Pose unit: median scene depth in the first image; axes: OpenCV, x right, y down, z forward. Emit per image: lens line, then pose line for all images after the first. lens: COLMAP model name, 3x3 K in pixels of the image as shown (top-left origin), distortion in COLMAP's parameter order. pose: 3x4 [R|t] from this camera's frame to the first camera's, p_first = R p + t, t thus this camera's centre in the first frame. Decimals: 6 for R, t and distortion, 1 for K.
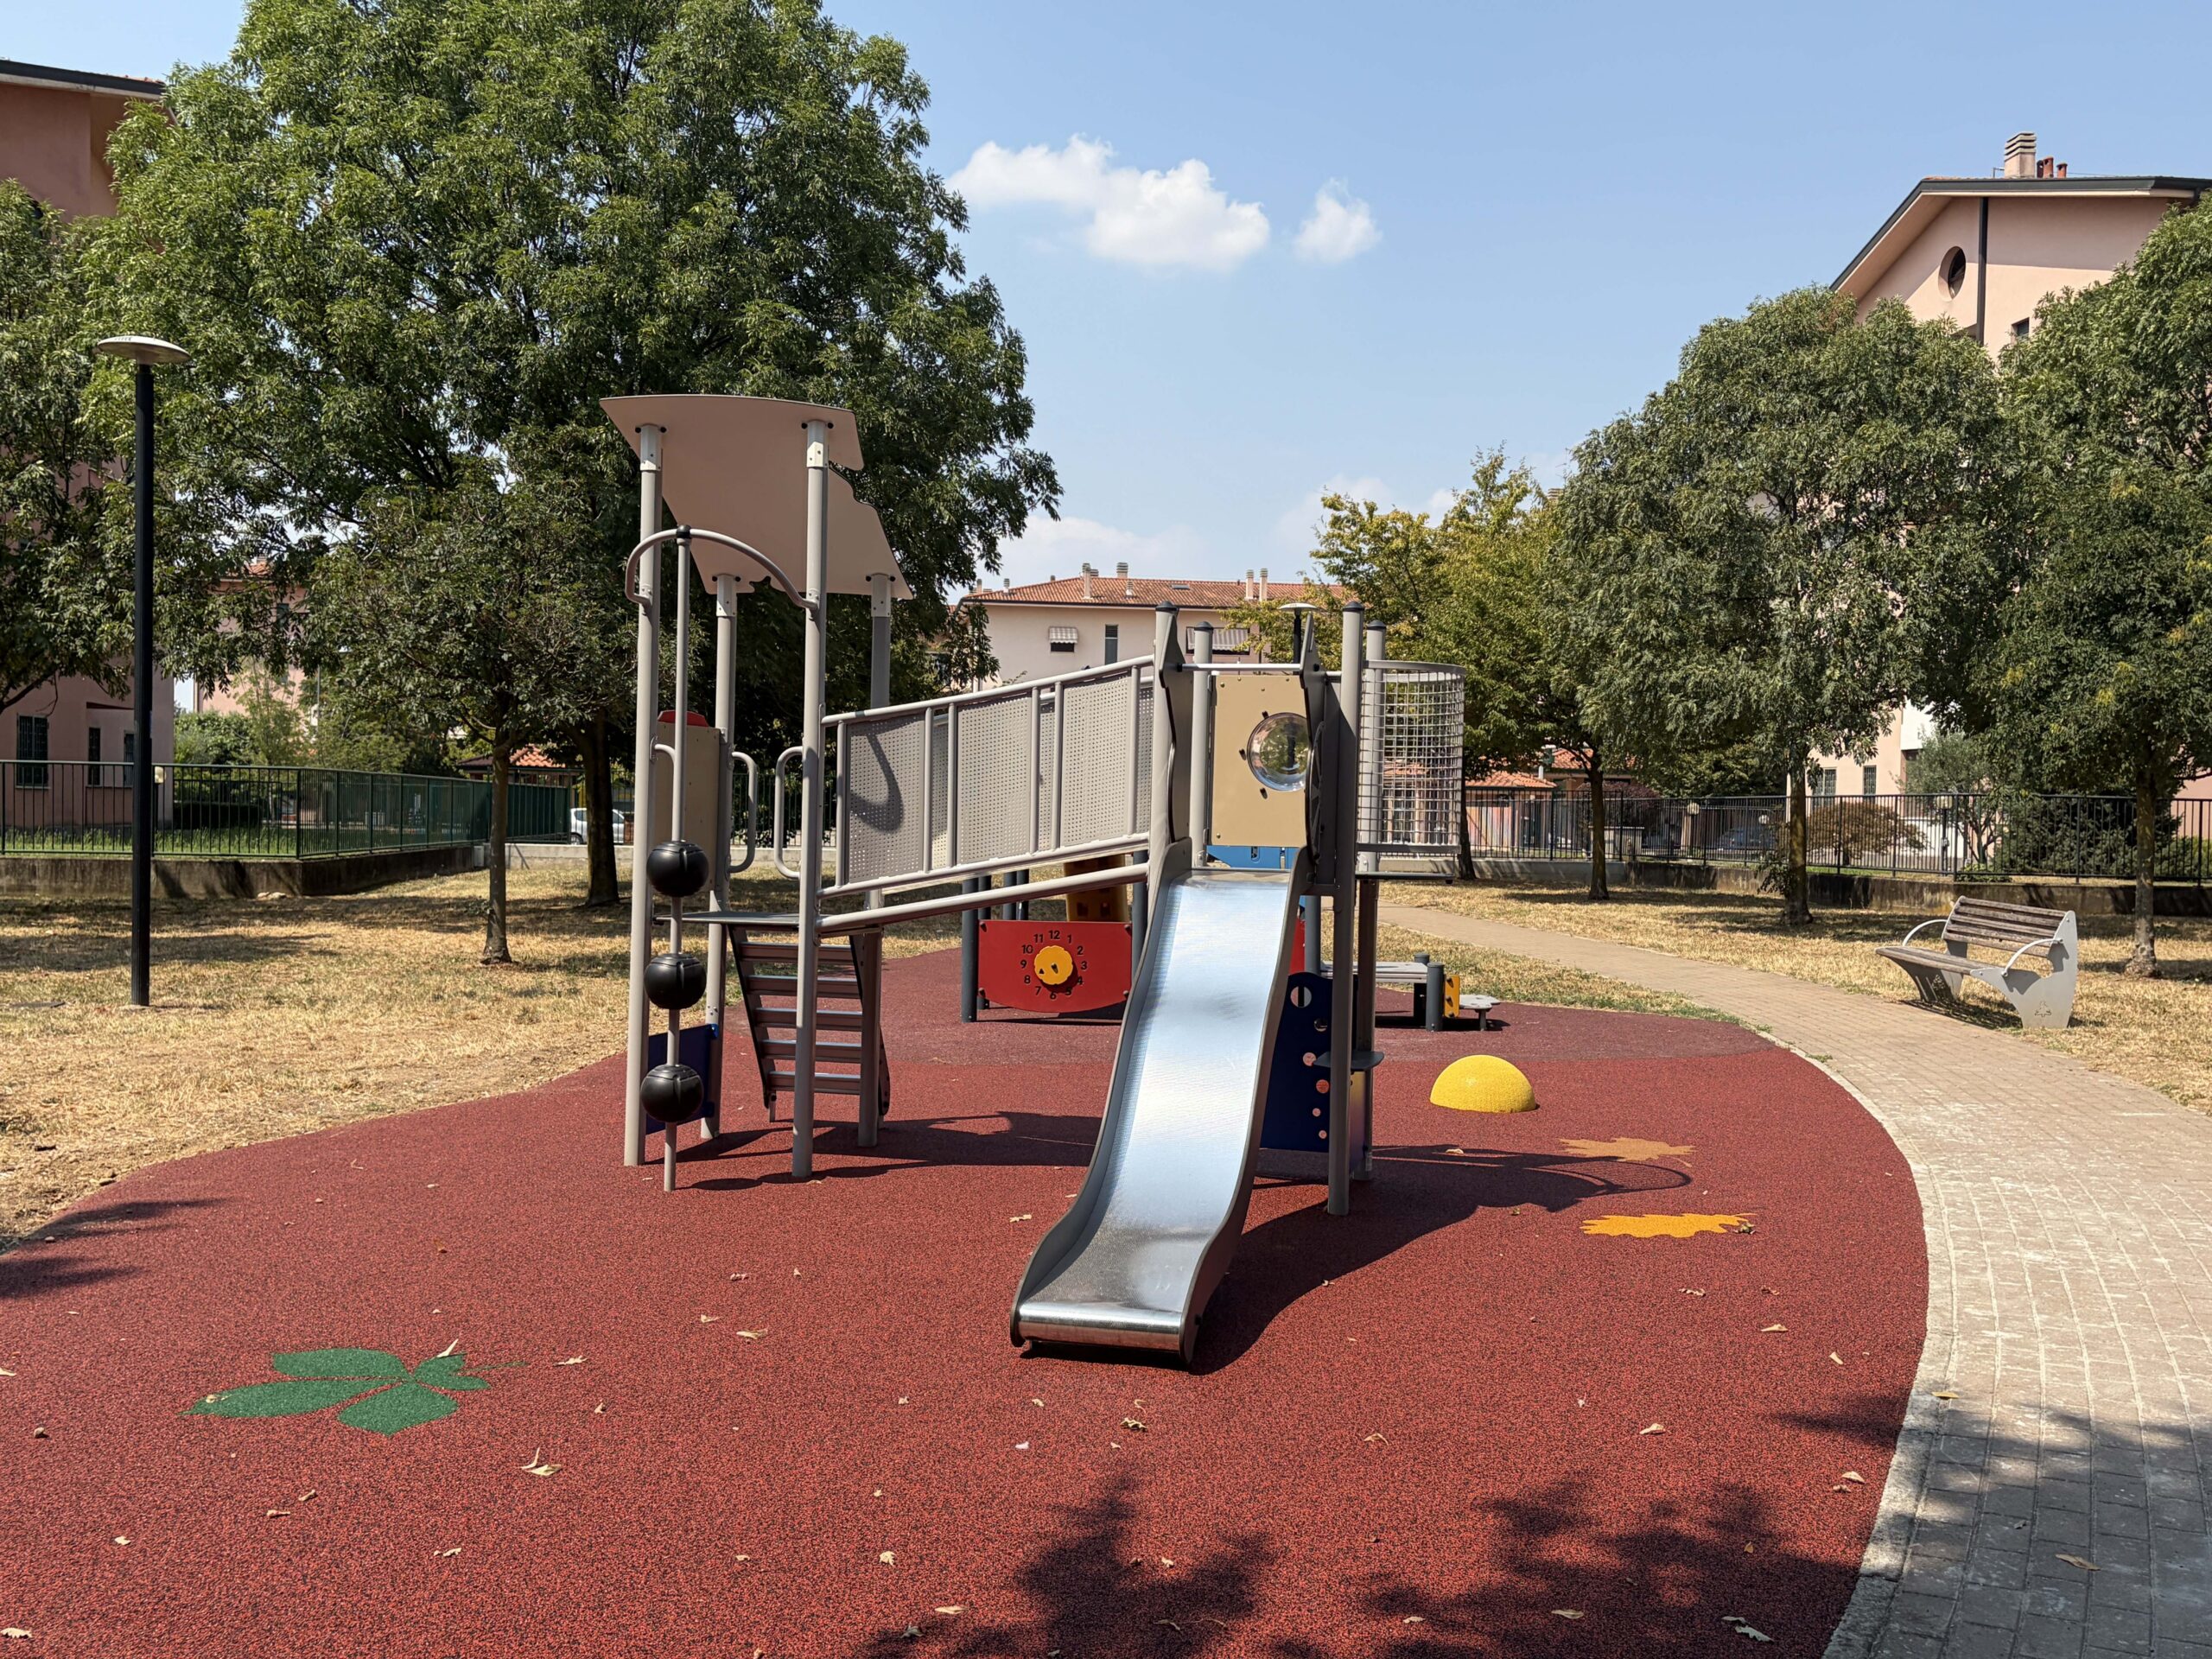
lens RADIAL K [[2056.2, 0, 1106.0], [0, 2056.2, 829.5], [0, 0, 1]] dist [0.168843, -0.455748]
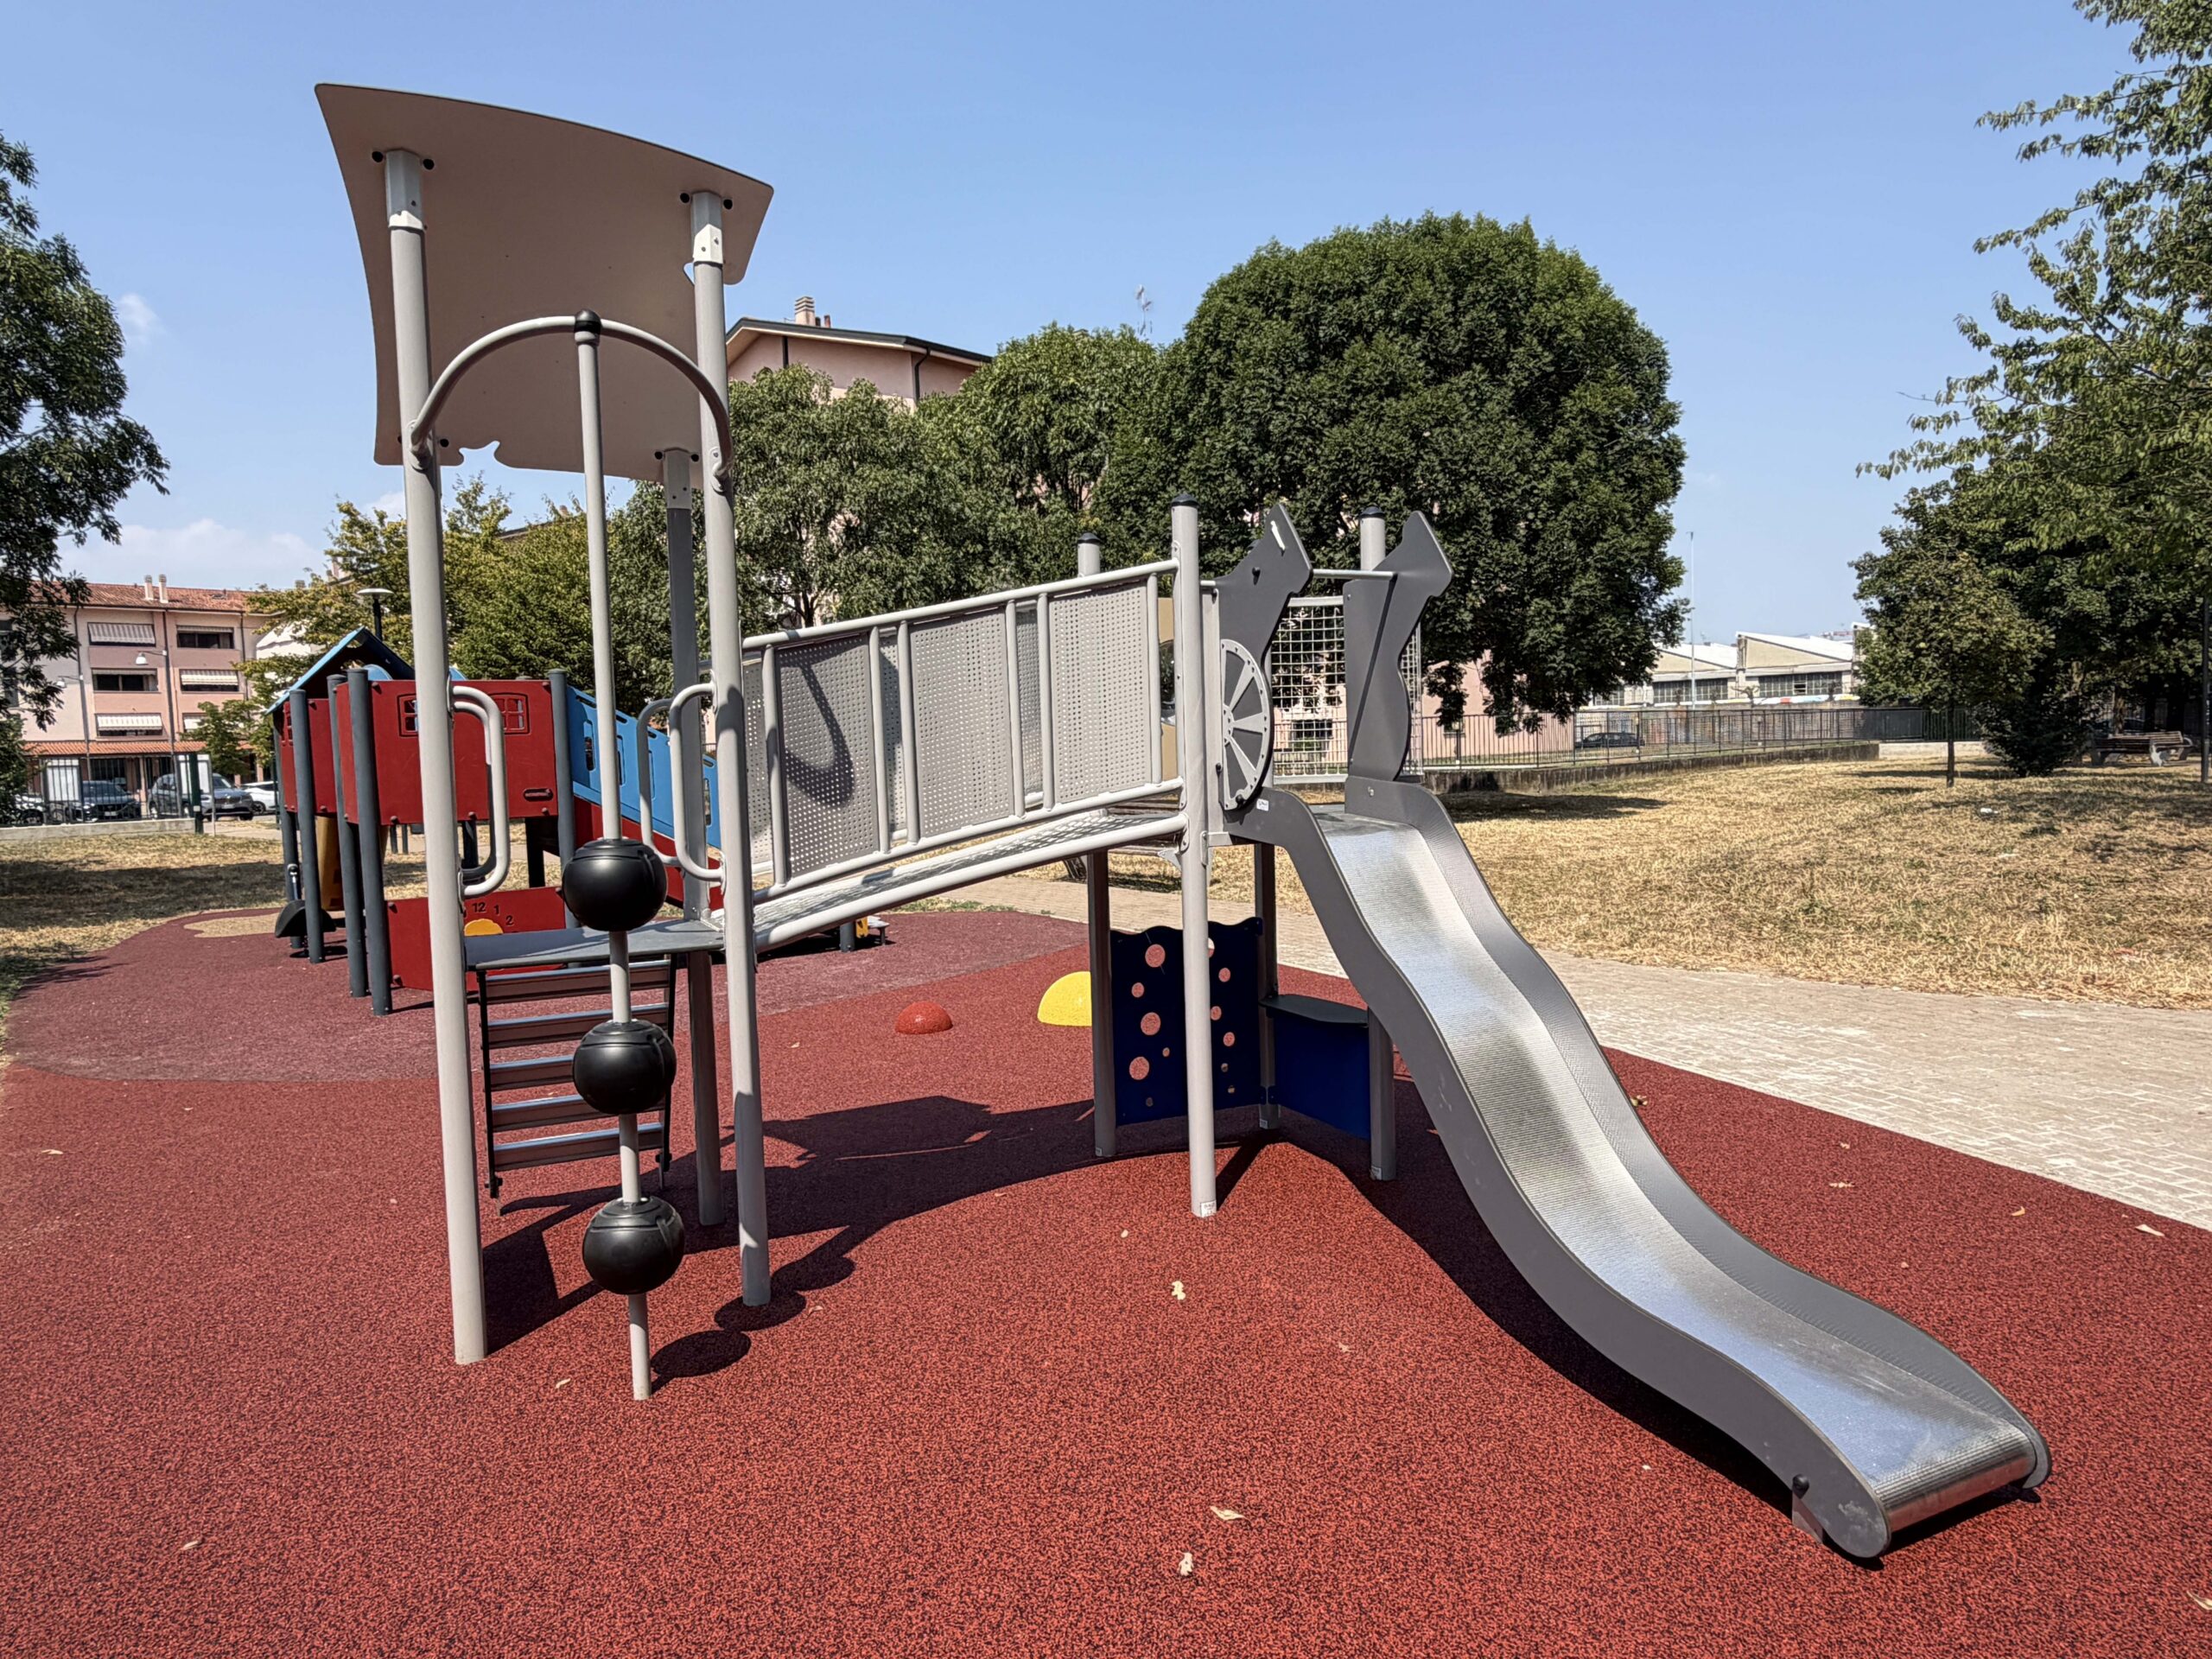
lens RADIAL K [[1369.6, 0, 1106.0], [0, 1369.6, 829.5], [0, 0, 1]] dist [0.003294, -0.005509]
pose [[0.767794, -0.083079, 0.635287, -0.110135], [0.054268, 0.996427, 0.064719, -0.004750], [-0.638394, -0.015215, 0.769559, 0.187415]]
